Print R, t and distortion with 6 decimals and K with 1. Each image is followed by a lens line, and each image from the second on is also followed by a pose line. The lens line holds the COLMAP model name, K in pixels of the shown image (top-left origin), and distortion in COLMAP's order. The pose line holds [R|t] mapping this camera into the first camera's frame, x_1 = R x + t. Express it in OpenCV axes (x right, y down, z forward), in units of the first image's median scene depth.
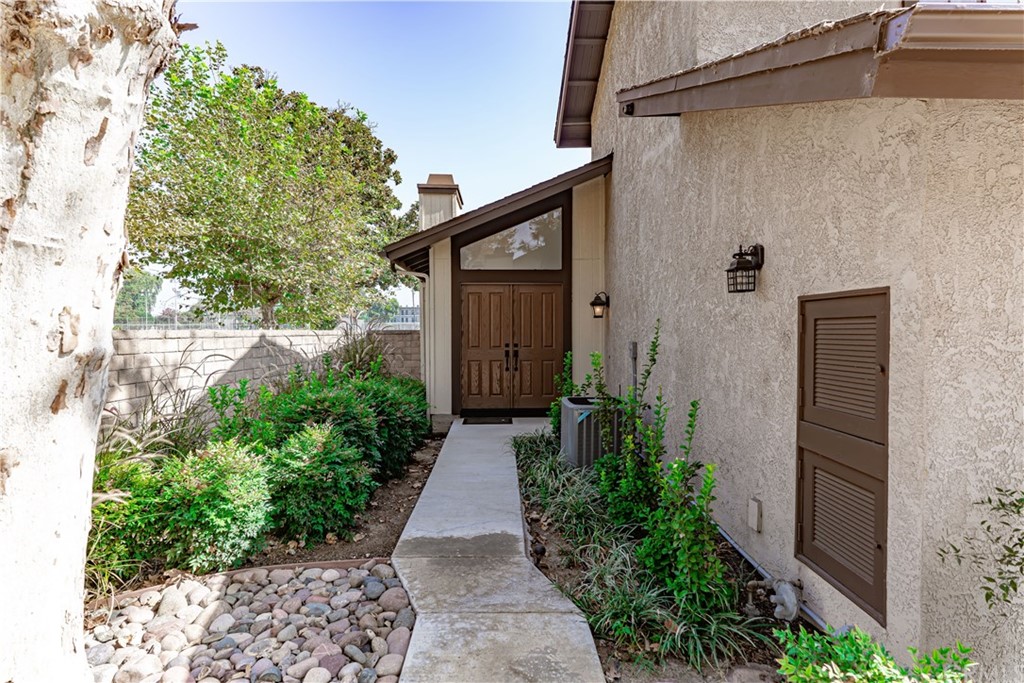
lens RADIAL K [[521.0, 0, 511.0], [0, 521.0, 342.4], [0, 0, 1]] dist [-0.008147, 0.004839]
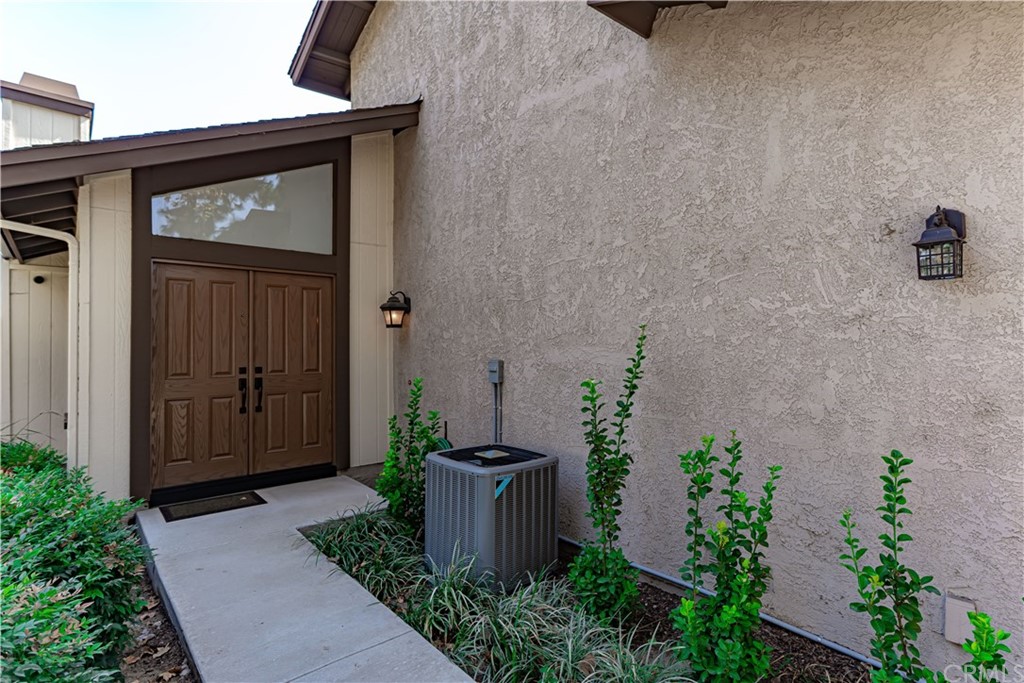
lens RADIAL K [[521.0, 0, 511.7], [0, 521.0, 338.0], [0, 0, 1]] dist [-0.008147, 0.004839]
pose [[0.771182, 0.008442, 0.636559, -0.151187], [0.019011, 0.999161, -0.036282, -0.004119], [-0.636331, 0.040082, 0.770374, 0.339536]]
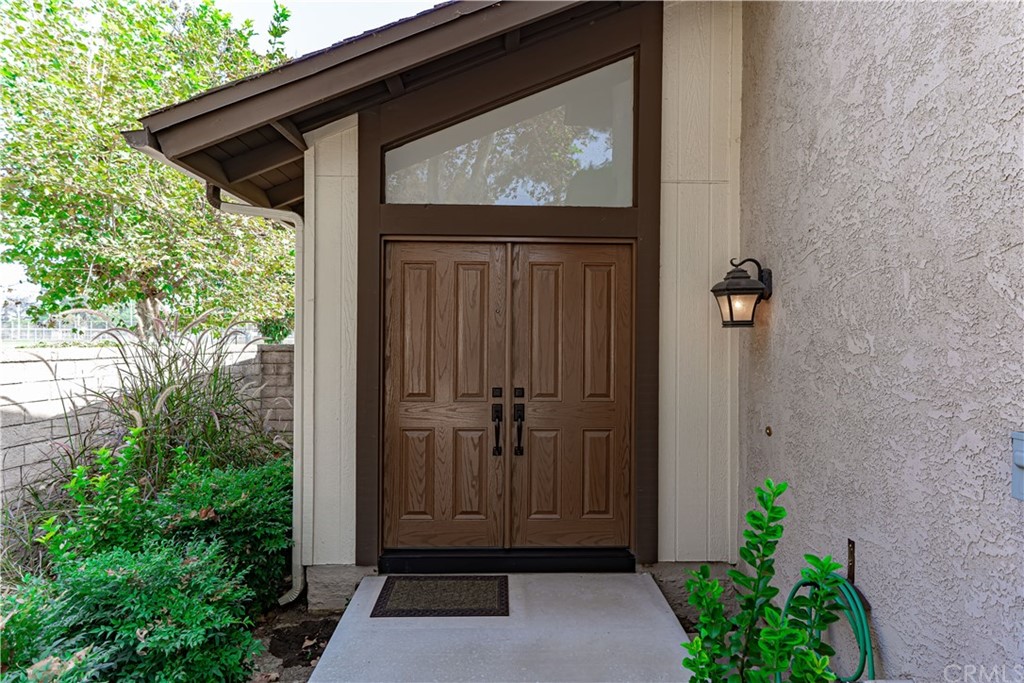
lens RADIAL K [[521.0, 0, 515.9], [0, 521.0, 337.2], [0, 0, 1]] dist [-0.008147, 0.004839]
pose [[0.999879, 0.009298, 0.012438, 0.001545], [-0.008993, 0.999662, -0.024376, -0.027547], [-0.012661, 0.024262, 0.999625, 0.595454]]
